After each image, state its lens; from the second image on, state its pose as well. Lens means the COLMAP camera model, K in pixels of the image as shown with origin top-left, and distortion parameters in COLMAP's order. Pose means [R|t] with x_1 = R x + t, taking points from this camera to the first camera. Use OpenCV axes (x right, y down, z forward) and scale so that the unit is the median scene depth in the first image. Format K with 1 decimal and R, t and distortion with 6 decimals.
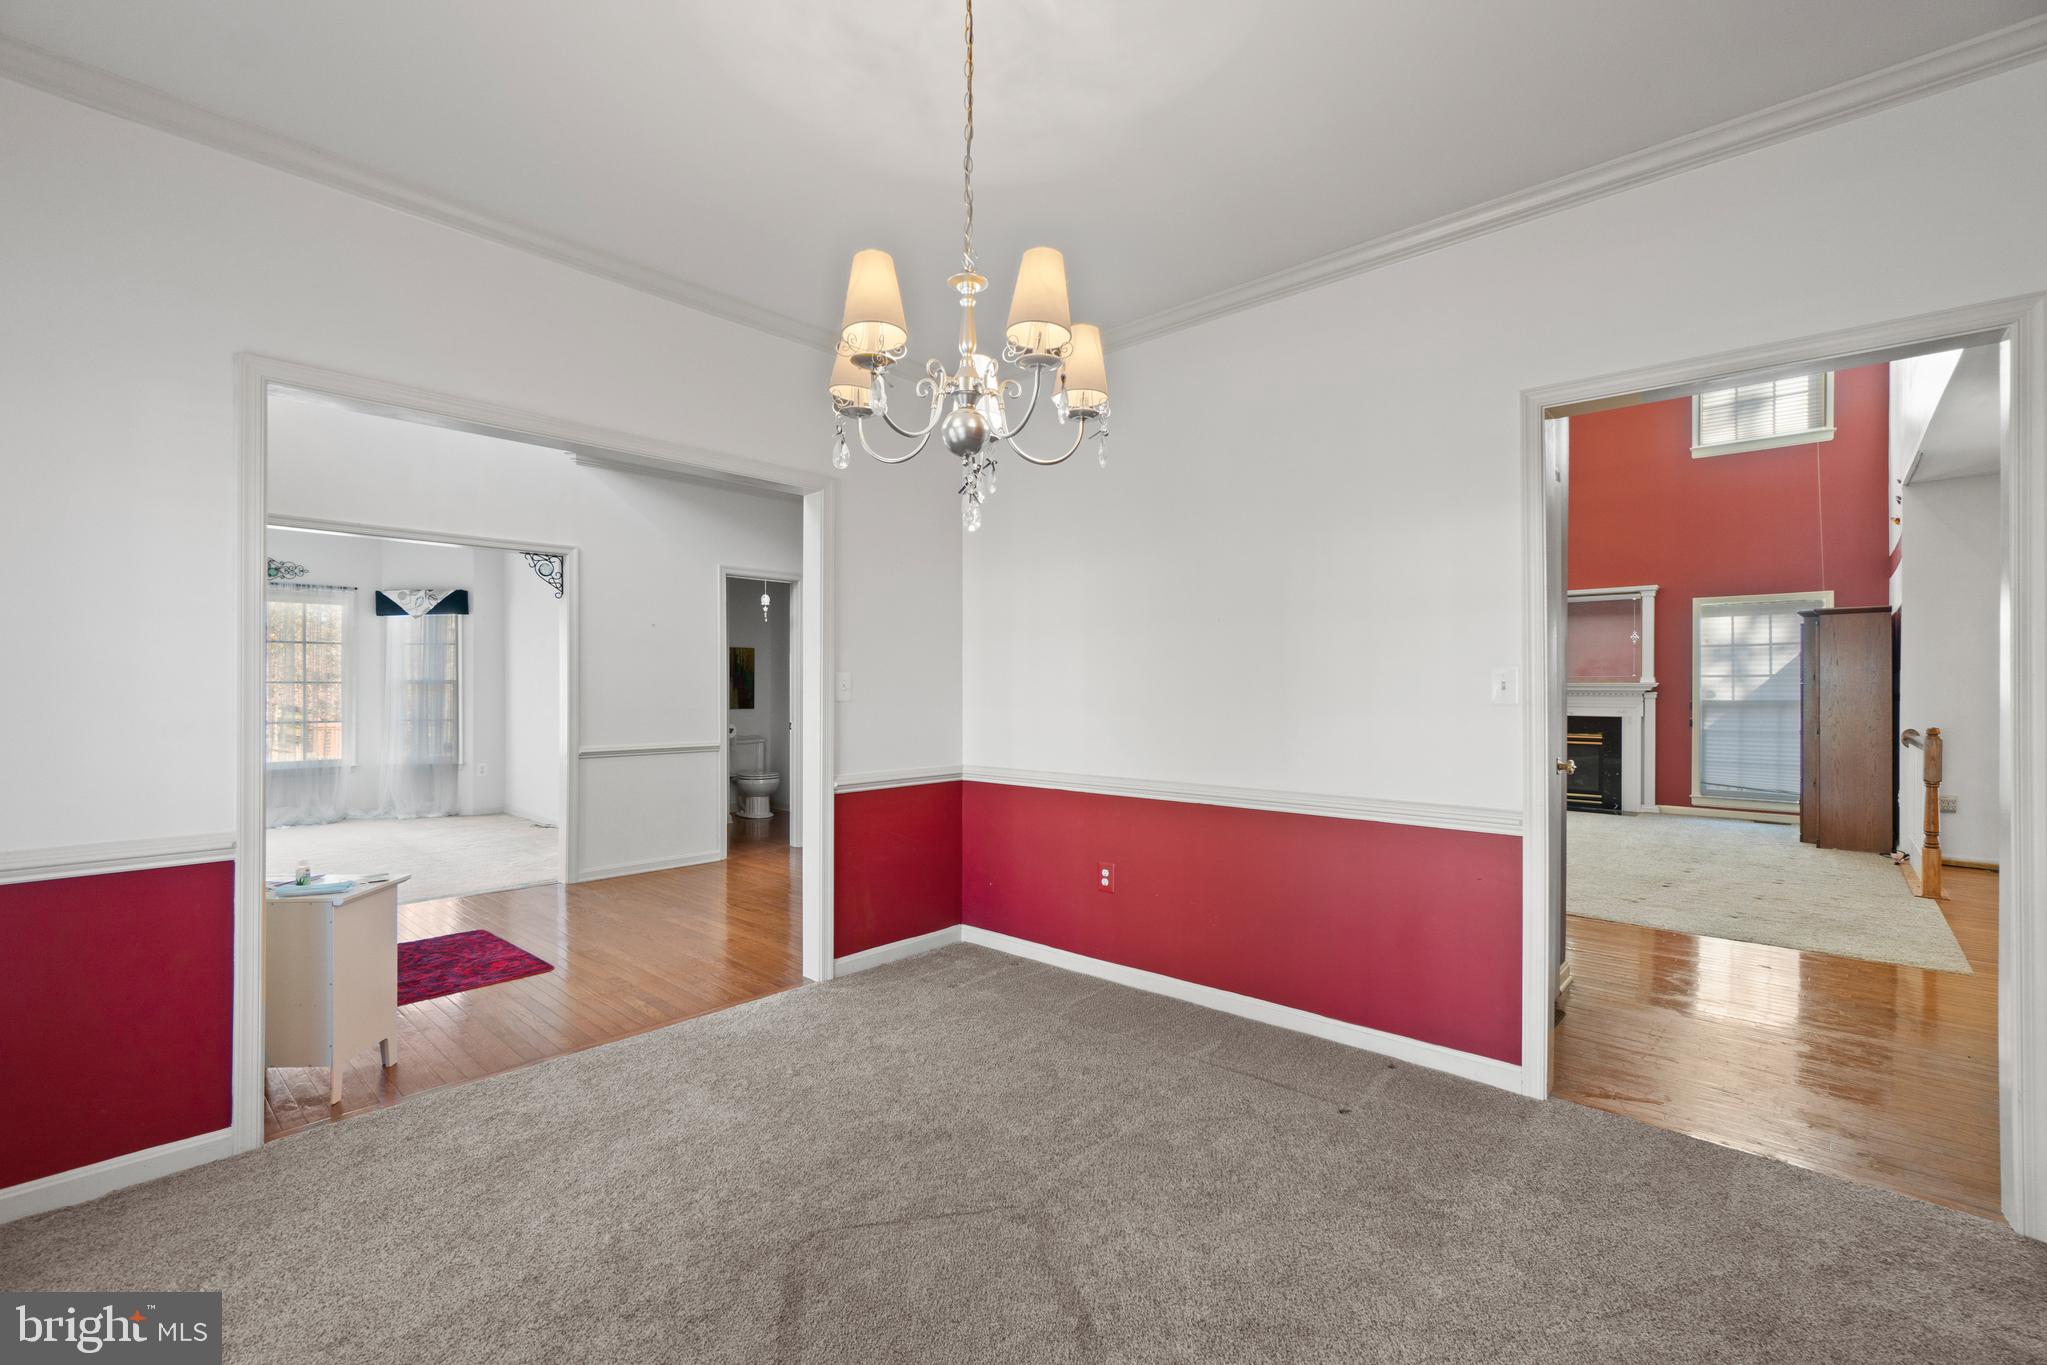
lens RADIAL K [[889.7, 0, 992.6], [0, 889.7, 692.3], [0, 0, 1]] dist [-0.010358, -0.000004]
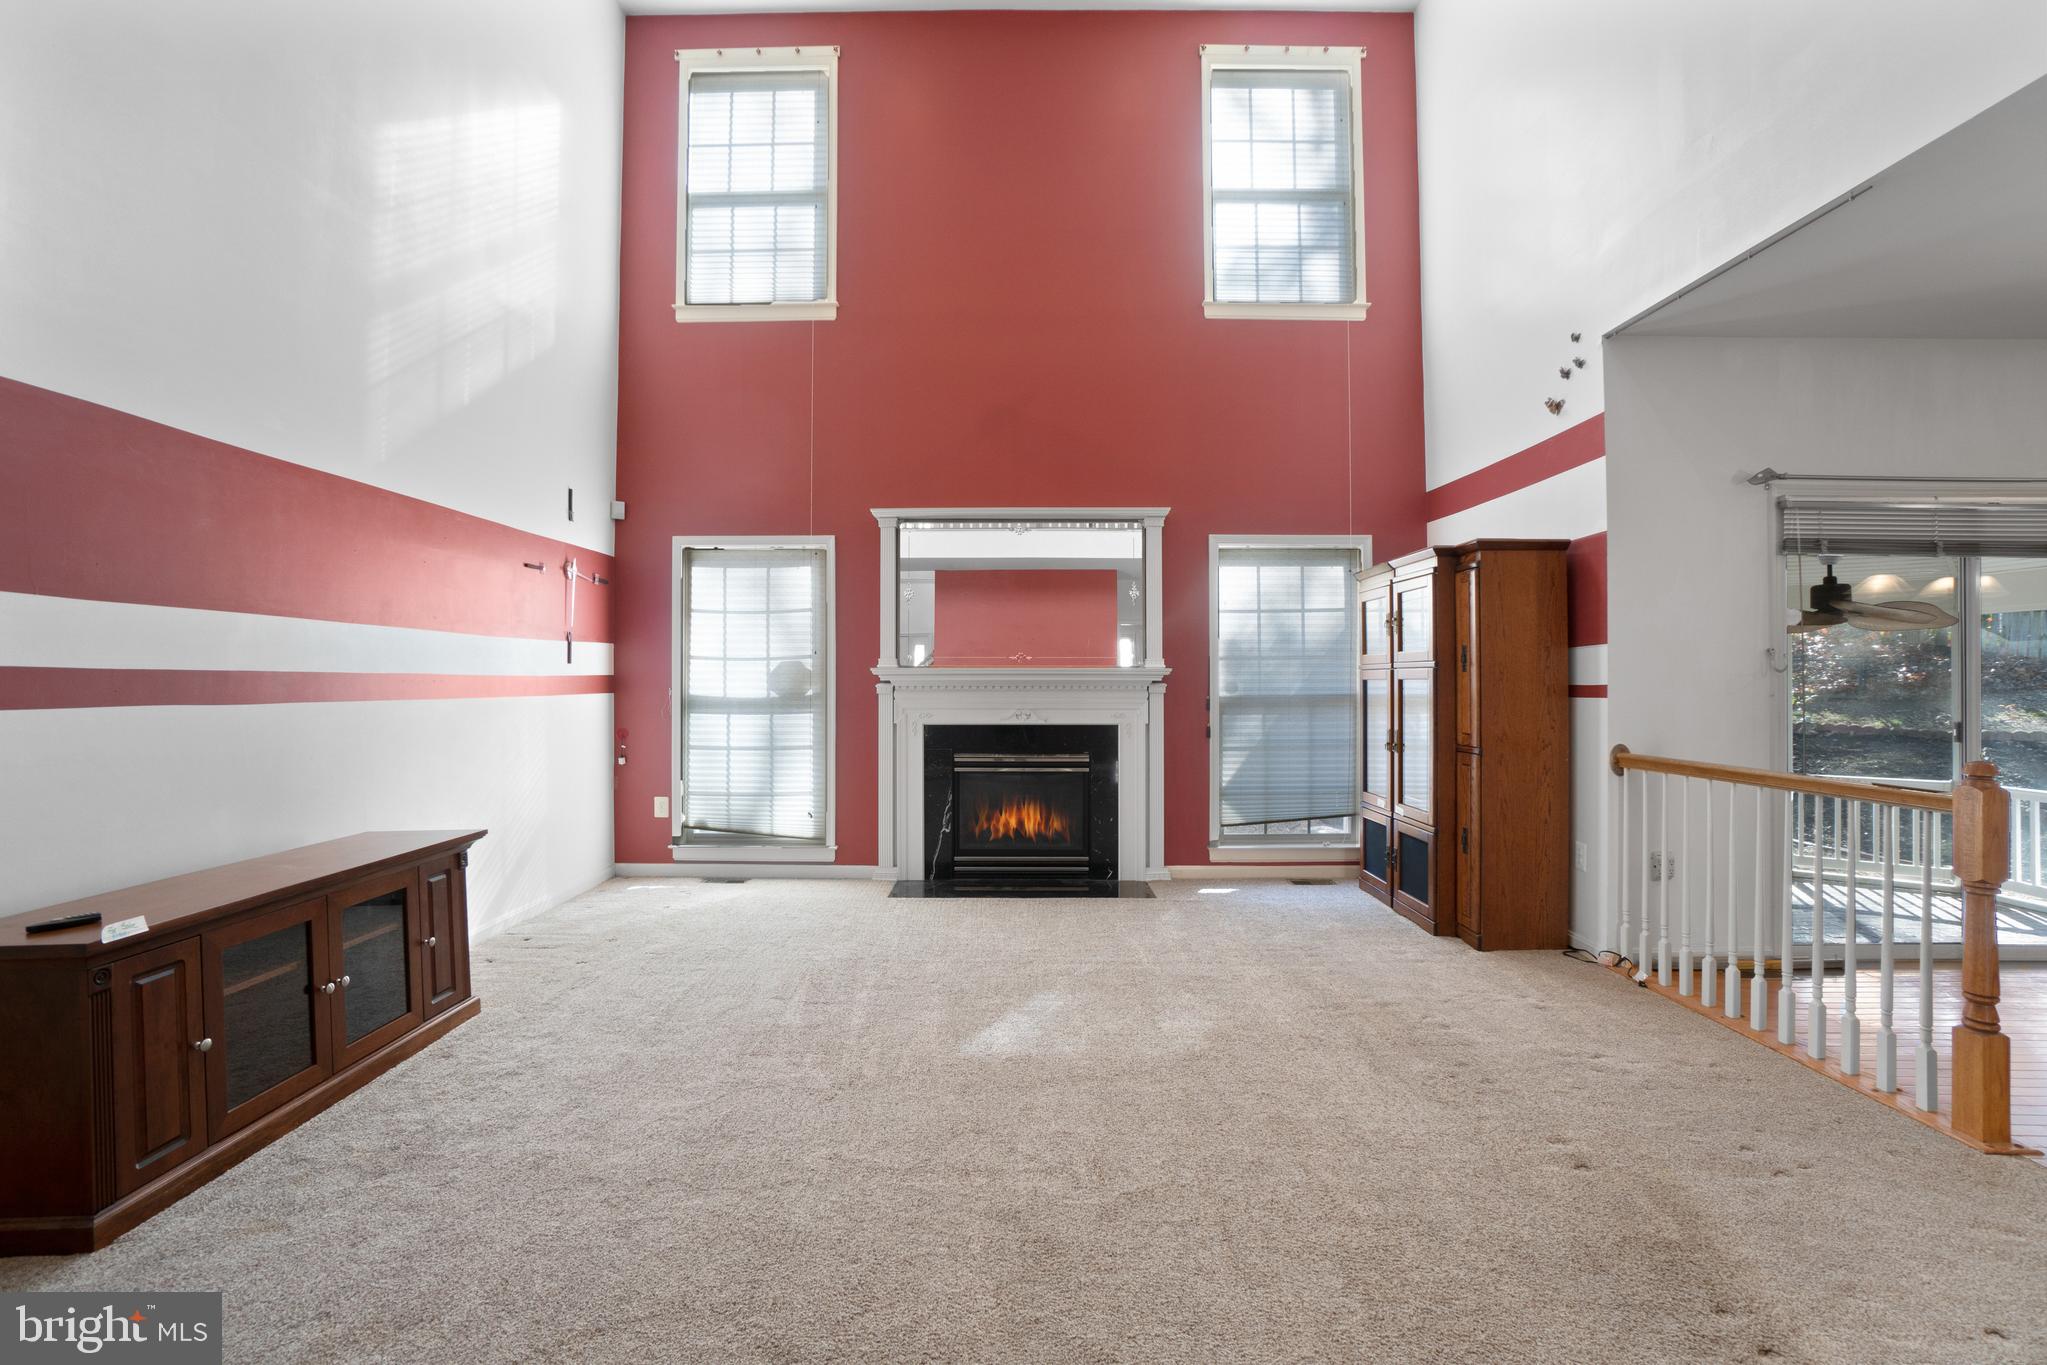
lens RADIAL K [[908.0, 0, 1019.8], [0, 908.0, 668.7], [0, 0, 1]] dist [-0.039650, 0.000291]
pose [[0.733431, 0.005053, 0.679745, 0.250419], [0.007132, 0.999860, -0.015127, -0.001929], [-0.679727, 0.015943, 0.733292, 0.615282]]
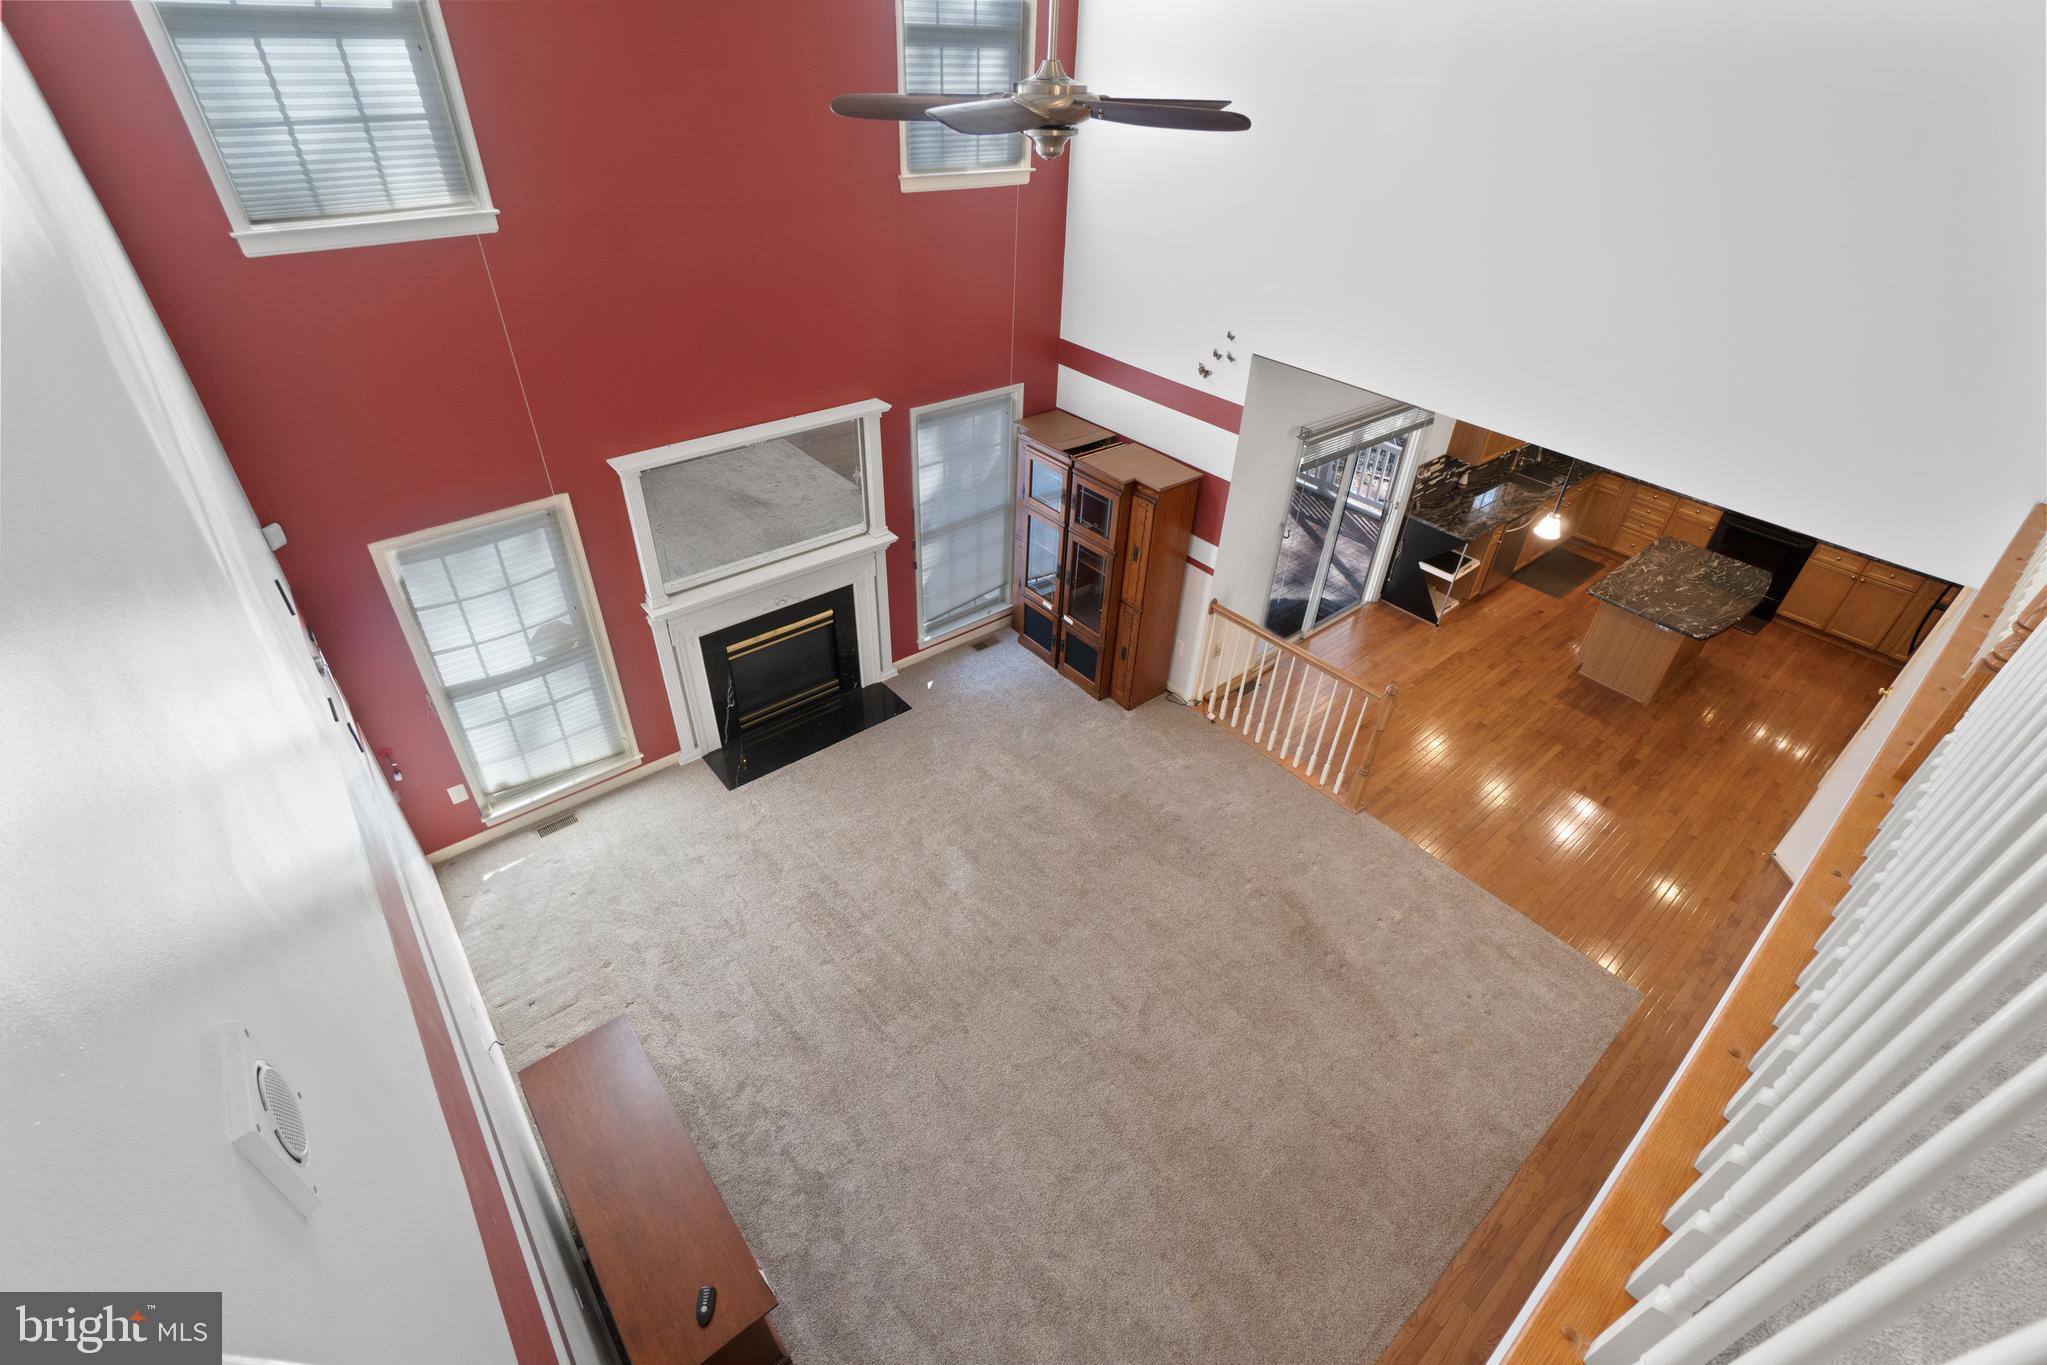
lens RADIAL K [[901.7, 0, 1012.6], [0, 901.7, 673.9], [0, 0, 1]] dist [-0.062050, 0.021296]
pose [[0.136848, -0.579095, 0.803692, 0.102986], [-0.022232, 0.809326, 0.586939, -0.358832], [-0.990343, -0.098189, 0.097880, 0.826408]]
